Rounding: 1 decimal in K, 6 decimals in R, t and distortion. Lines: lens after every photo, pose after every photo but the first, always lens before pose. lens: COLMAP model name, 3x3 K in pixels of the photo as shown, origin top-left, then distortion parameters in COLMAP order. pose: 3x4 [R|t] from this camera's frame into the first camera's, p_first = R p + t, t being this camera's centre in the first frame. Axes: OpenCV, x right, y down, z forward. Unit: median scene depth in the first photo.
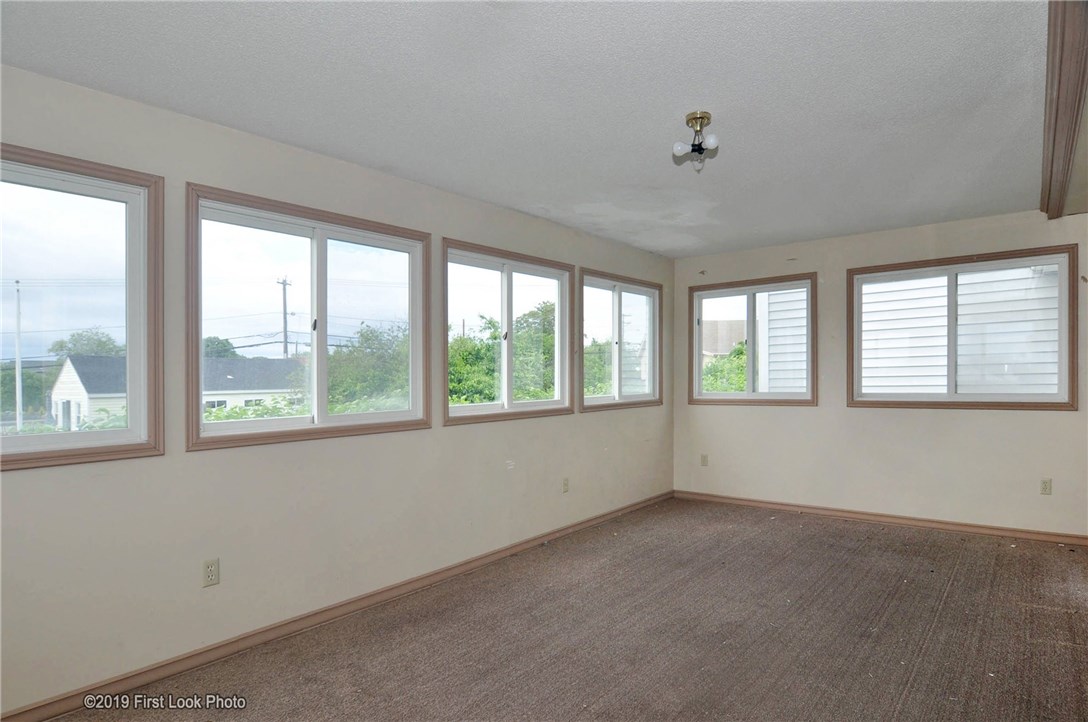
lens RADIAL K [[601.9, 0, 566.0], [0, 601.9, 371.0], [0, 0, 1]] dist [-0.004230, -0.002300]
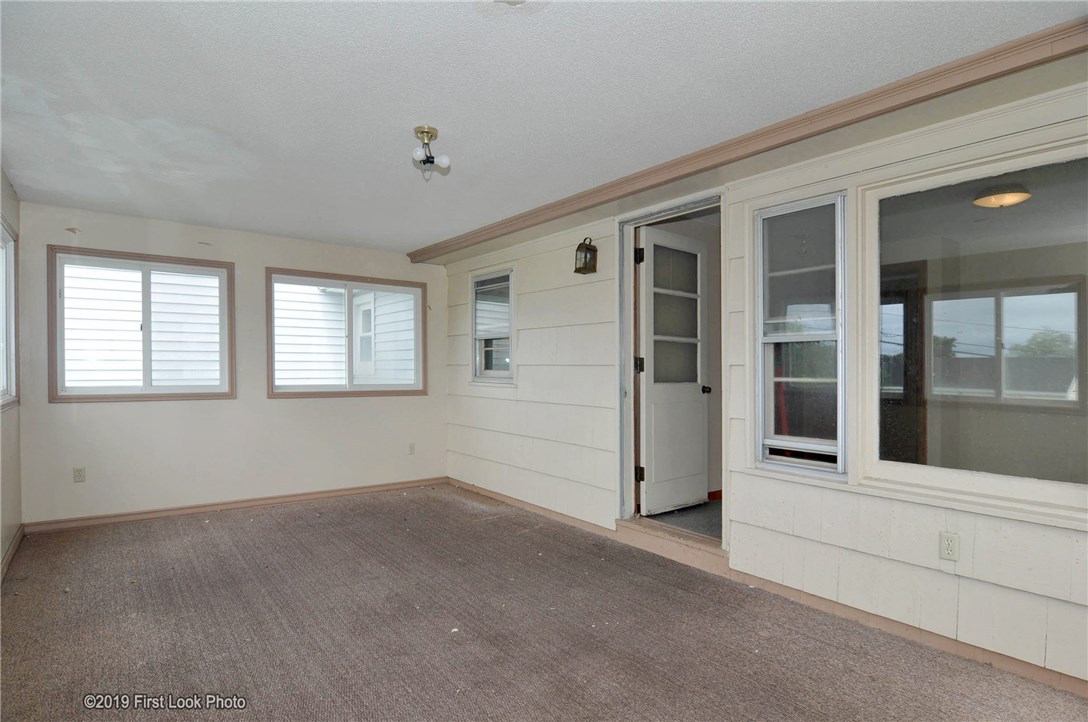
lens RADIAL K [[586.6, 0, 544.0], [0, 586.6, 361.0], [0, 0, 1]] dist [-0.003277, -0.000557]
pose [[0.270261, 0.032383, 0.962242, -0.401602], [-0.022107, 0.999379, -0.027423, 0.012280], [-0.962533, -0.013861, 0.270809, 0.271128]]
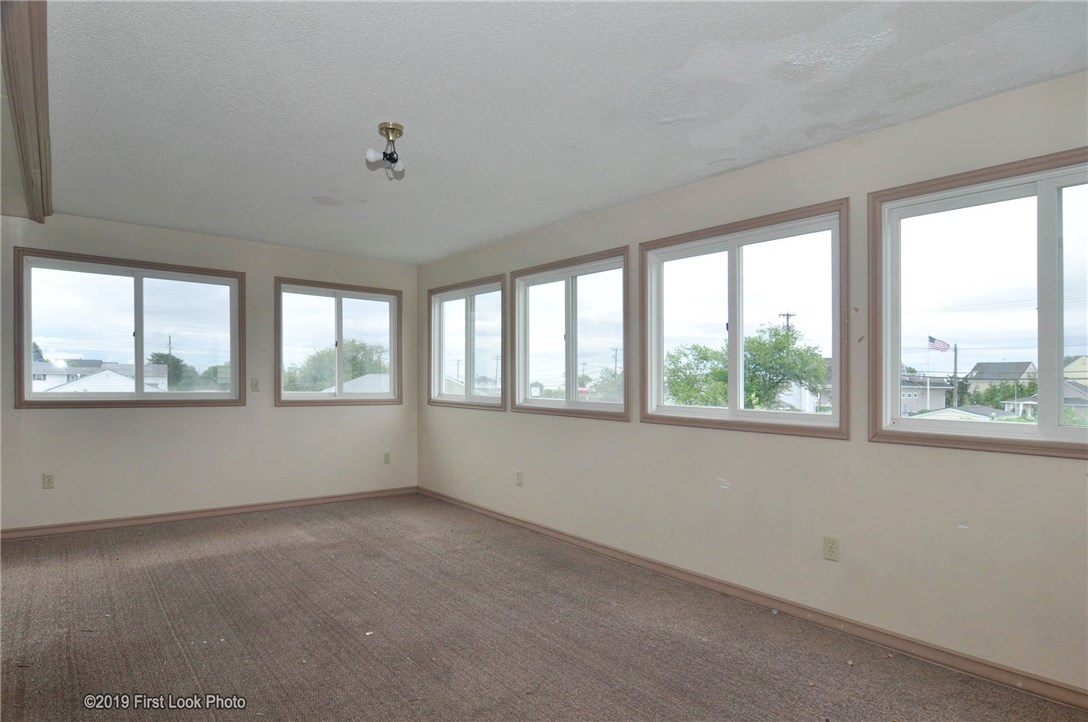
lens RADIAL K [[601.9, 0, 566.0], [0, 601.9, 371.0], [0, 0, 1]] dist [-0.004230, -0.002300]
pose [[-0.183691, 0.012821, -0.982900, 0.636880], [-0.000486, 0.999914, 0.013134, -0.009423], [0.982984, 0.002890, -0.183669, 0.785489]]
